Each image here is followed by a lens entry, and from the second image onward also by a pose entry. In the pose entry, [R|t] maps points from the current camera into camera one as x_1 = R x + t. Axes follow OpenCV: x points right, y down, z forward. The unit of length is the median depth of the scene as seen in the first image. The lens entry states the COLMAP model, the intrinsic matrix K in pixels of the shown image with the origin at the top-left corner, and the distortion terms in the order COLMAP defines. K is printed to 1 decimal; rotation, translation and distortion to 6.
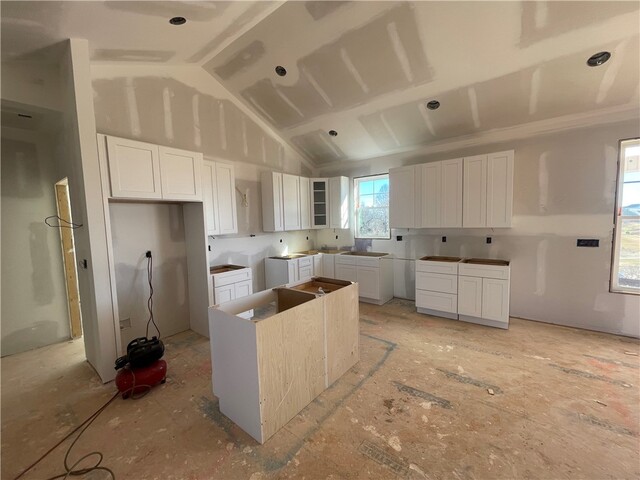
lens RADIAL K [[258.3, 0, 317.5], [0, 258.3, 240.5], [0, 0, 1]] dist [-0.001937, 0.000922]
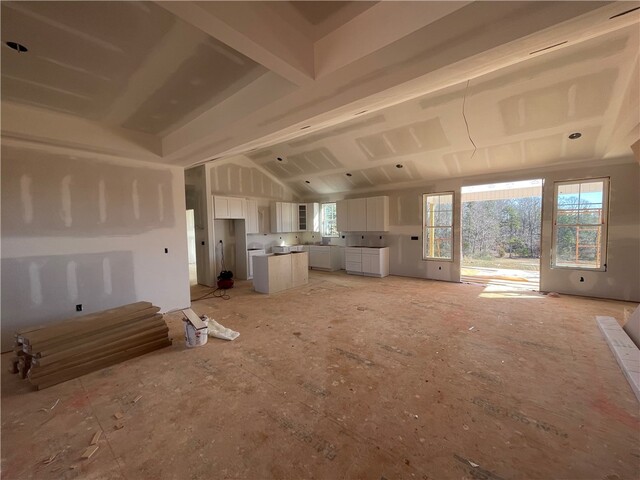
lens RADIAL K [[258.3, 0, 317.5], [0, 258.3, 241.3], [0, 0, 1]] dist [-0.001937, 0.000922]
pose [[0.999439, 0.008477, -0.032405, 0.252546], [-0.009046, 0.999807, -0.017451, 0.075984], [0.032251, 0.017734, 0.999322, -1.156133]]
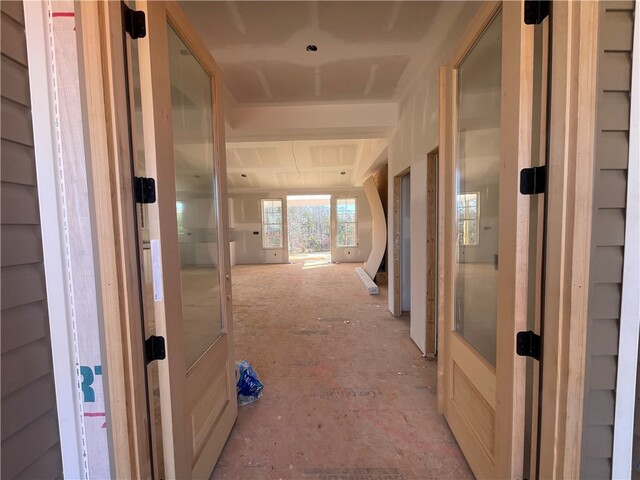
lens RADIAL K [[258.3, 0, 318.6], [0, 258.3, 241.0], [0, 0, 1]] dist [-0.001937, 0.000922]
pose [[0.795480, -0.027865, 0.605338, -0.123401], [0.045732, 0.998854, -0.014116, 0.155072], [-0.604251, 0.038912, 0.795843, -1.544446]]
